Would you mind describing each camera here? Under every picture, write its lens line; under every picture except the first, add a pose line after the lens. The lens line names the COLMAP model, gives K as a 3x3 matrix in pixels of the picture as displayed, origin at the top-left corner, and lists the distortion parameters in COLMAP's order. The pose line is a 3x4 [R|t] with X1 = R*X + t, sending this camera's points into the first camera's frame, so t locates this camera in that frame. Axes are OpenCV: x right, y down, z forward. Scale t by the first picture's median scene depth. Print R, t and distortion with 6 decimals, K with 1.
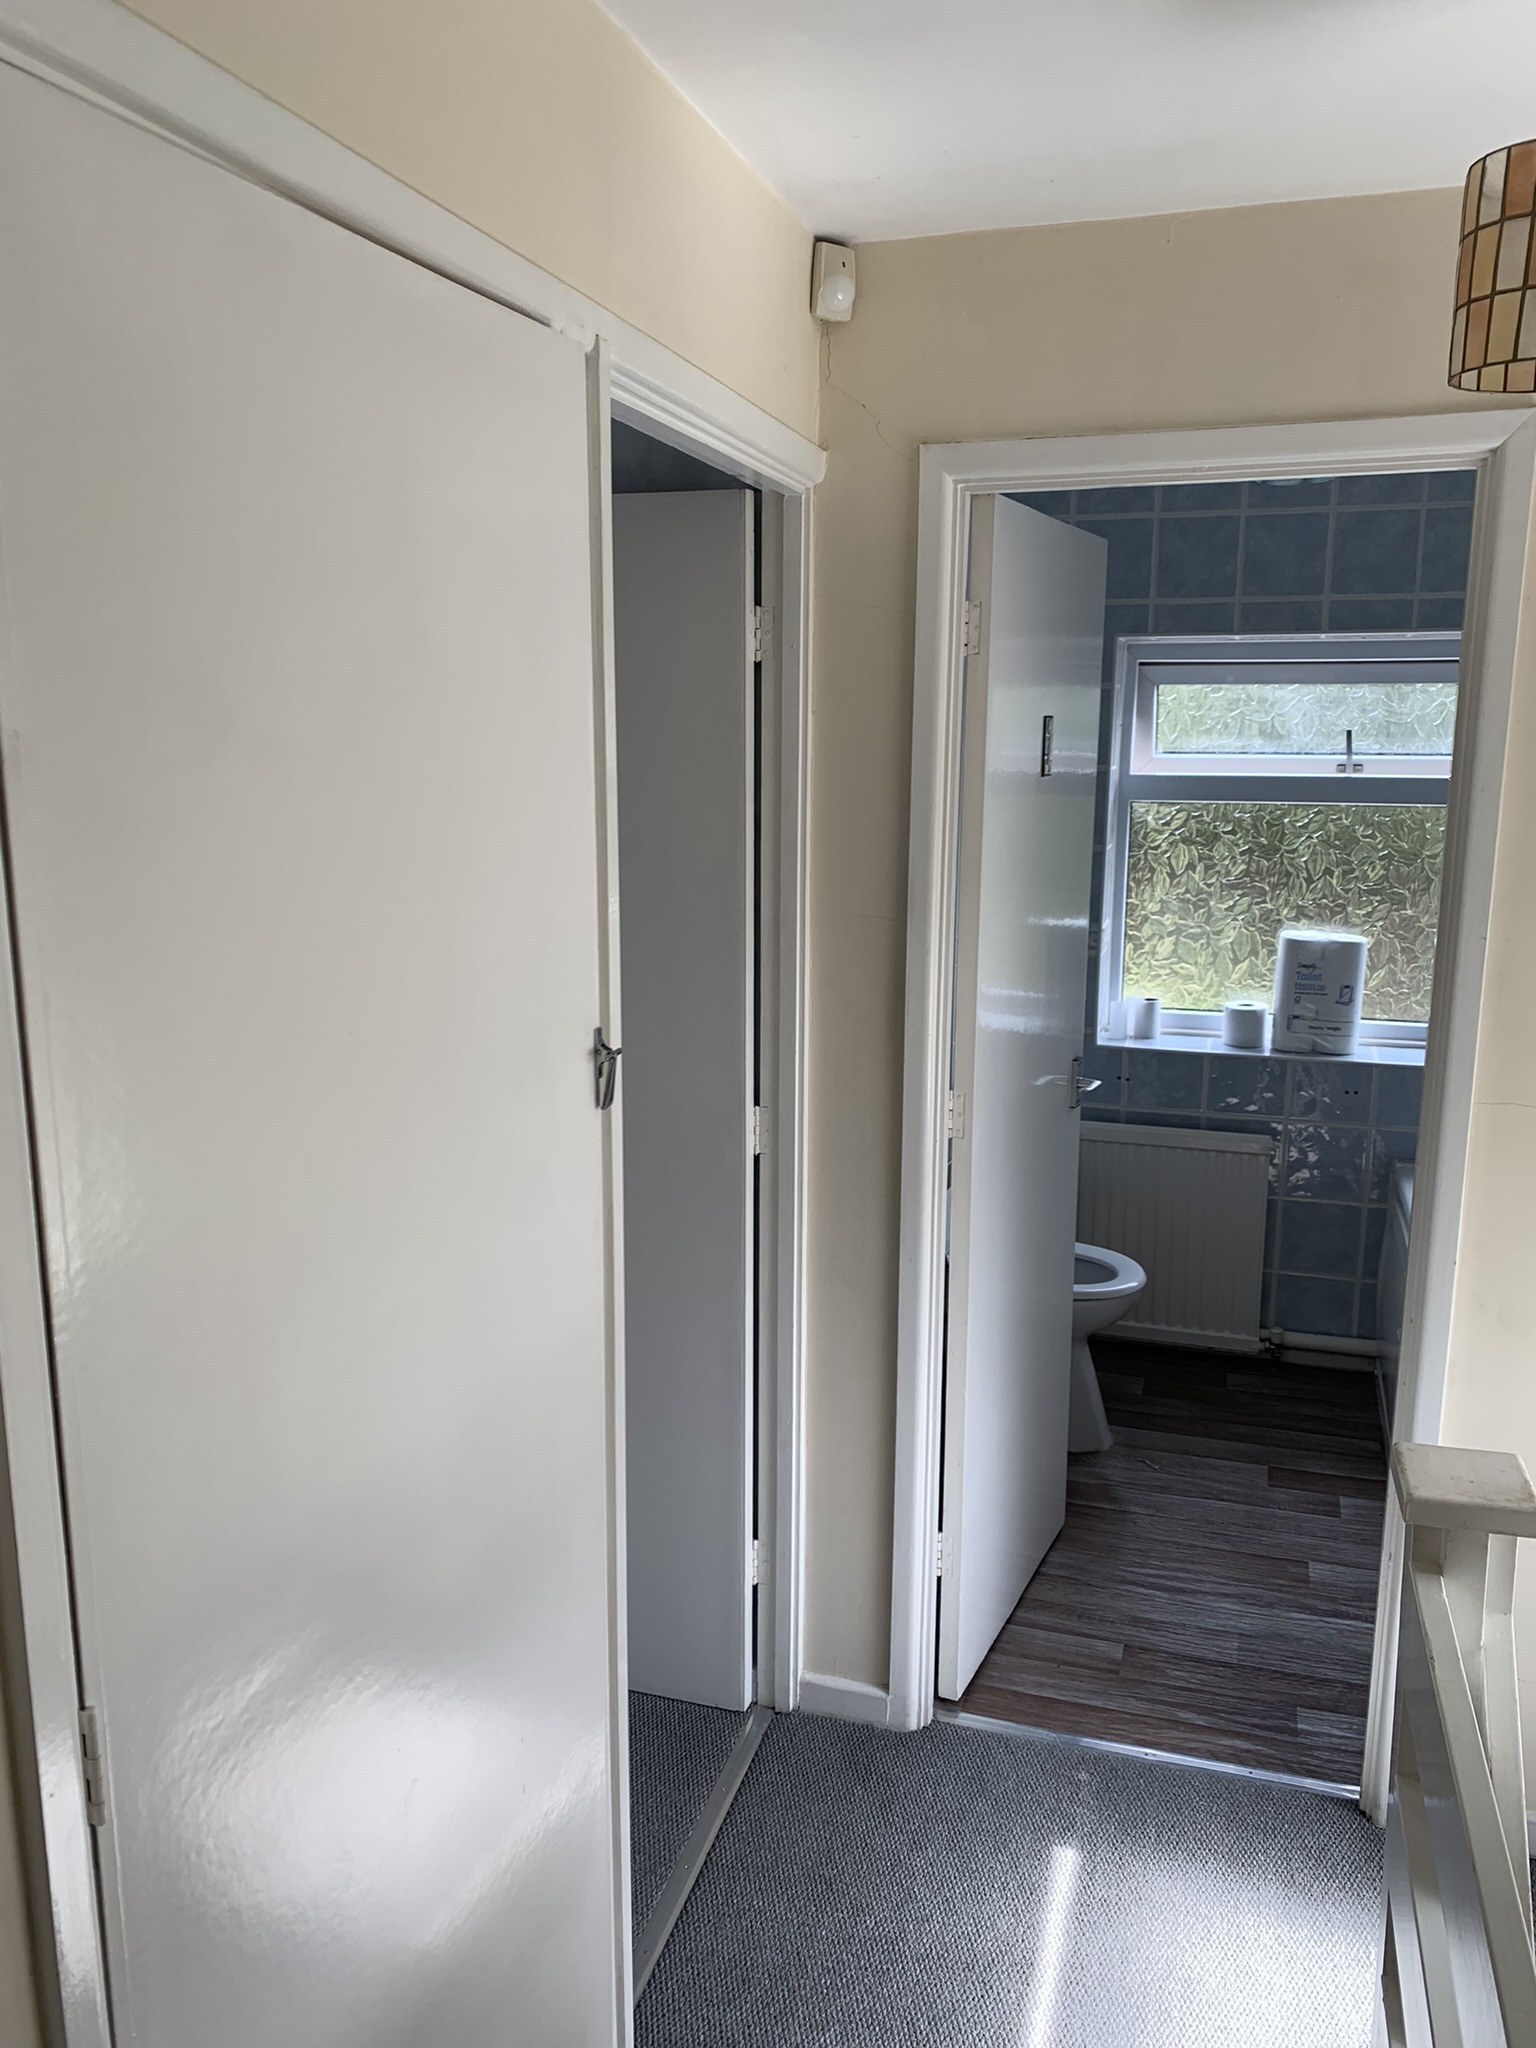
lens RADIAL K [[1570.7, 0, 775.6], [0, 1570.7, 1031.7], [0, 0, 1]] dist [0.045472, -0.044126]
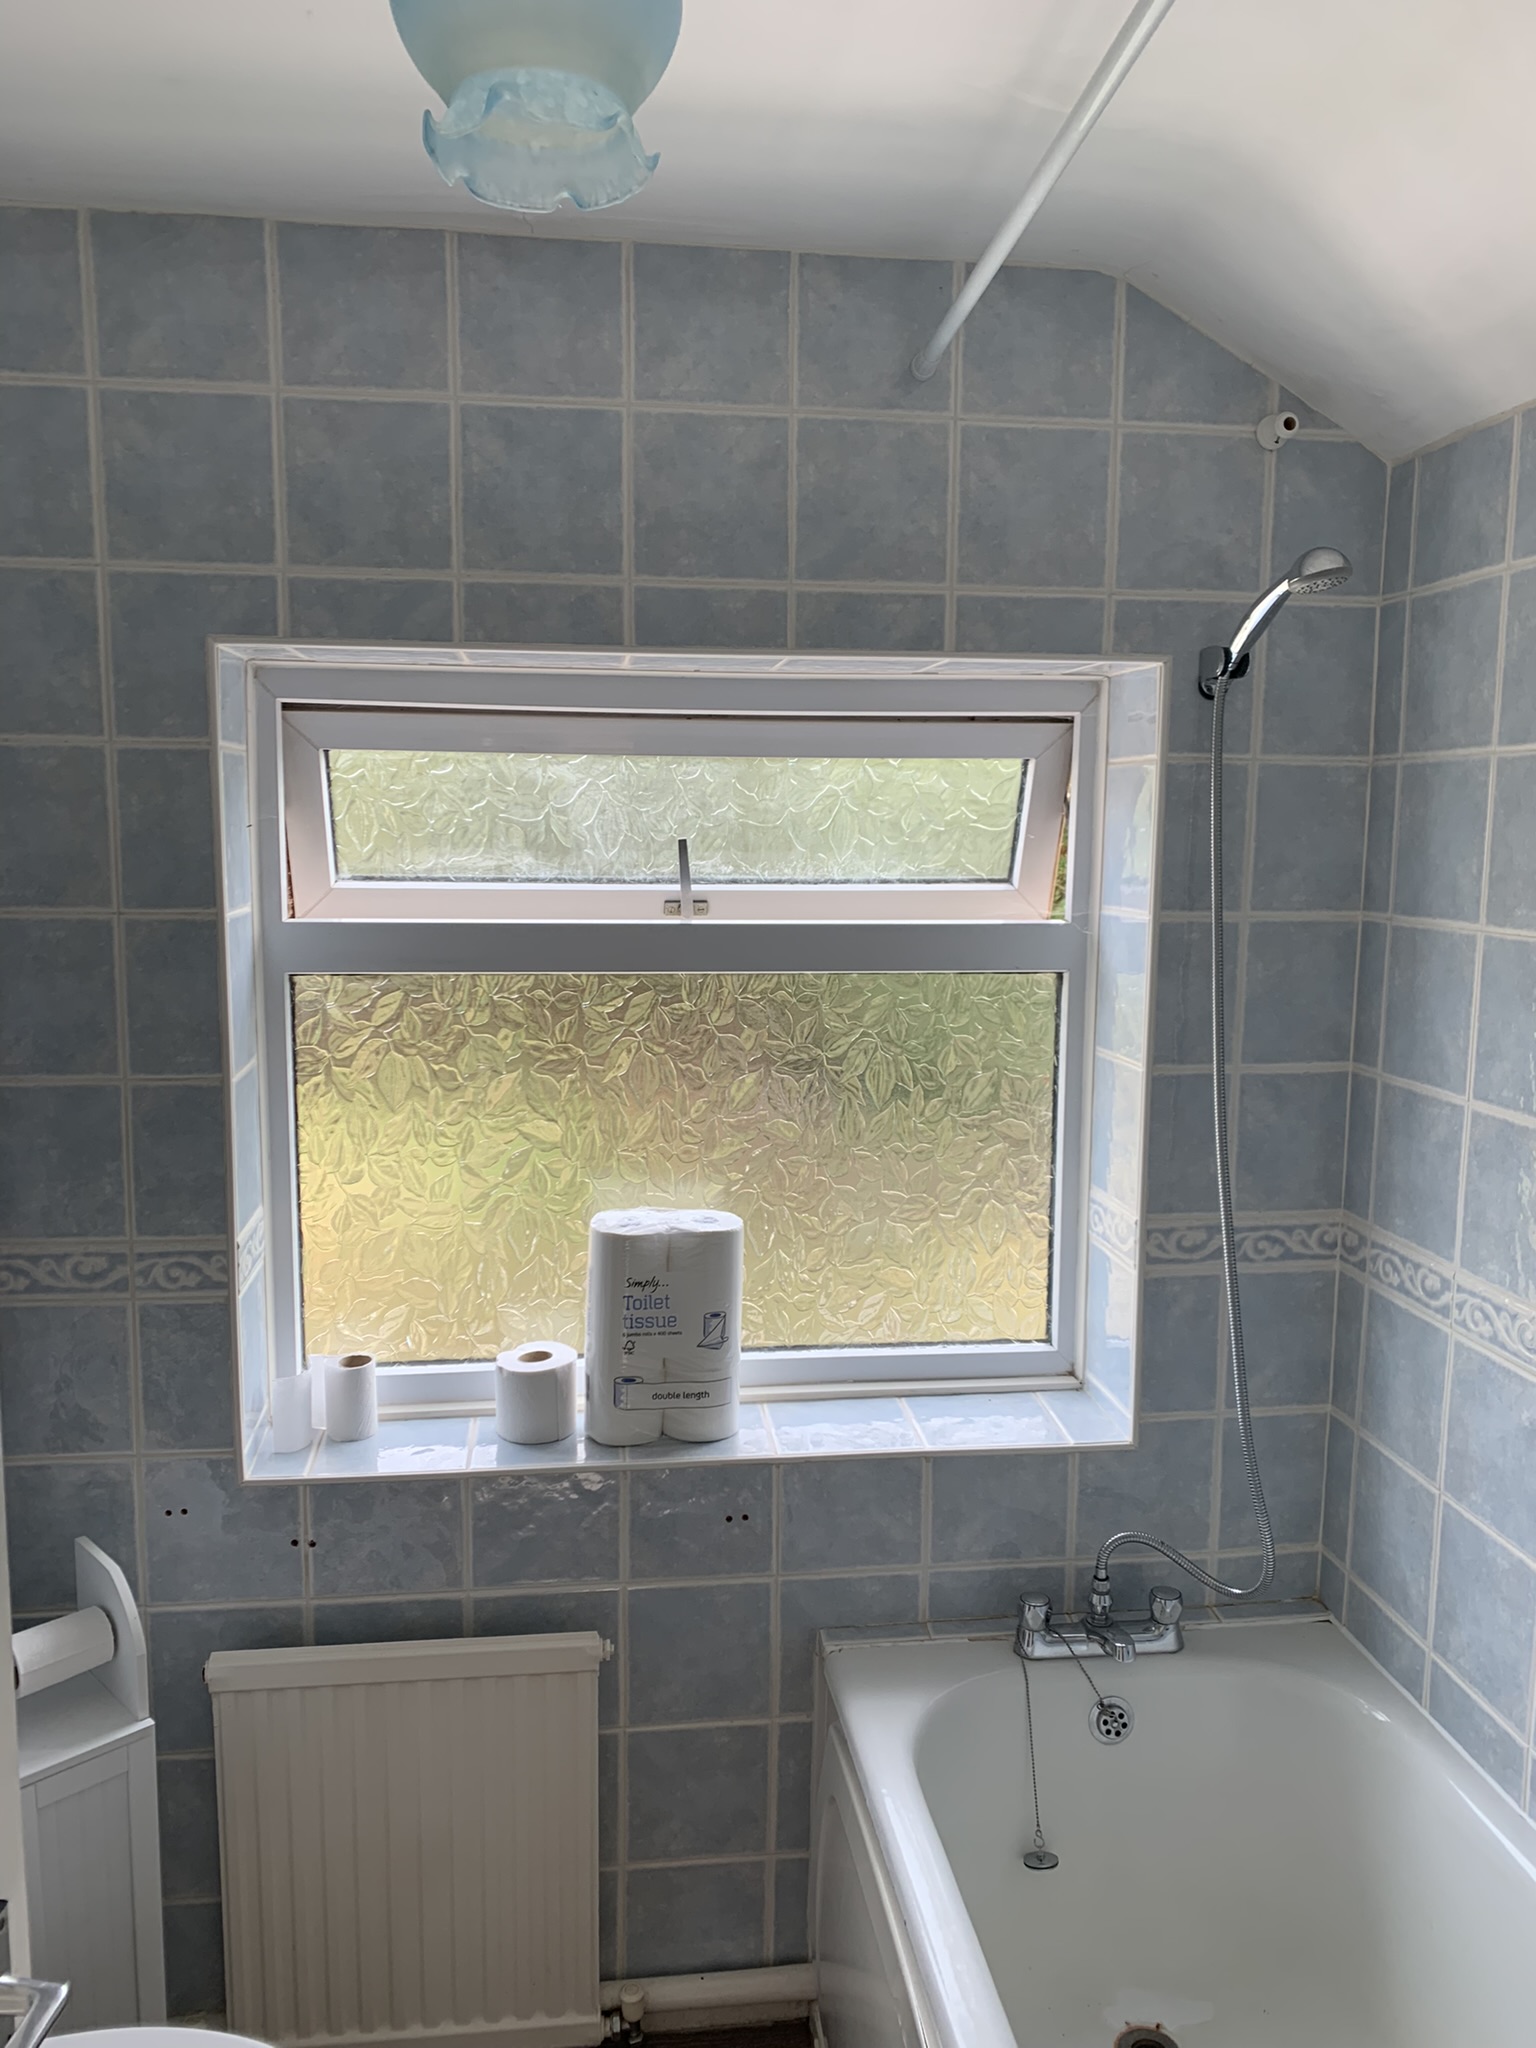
lens RADIAL K [[1570.7, 0, 772.4], [0, 1570.7, 1020.5], [0, 0, 1]] dist [0.045472, -0.044126]
pose [[0.908486, -0.045622, 0.415417, 0.159508], [0.075745, 0.995536, -0.056317, -0.093726], [-0.410993, 0.082629, 0.907886, 0.489378]]
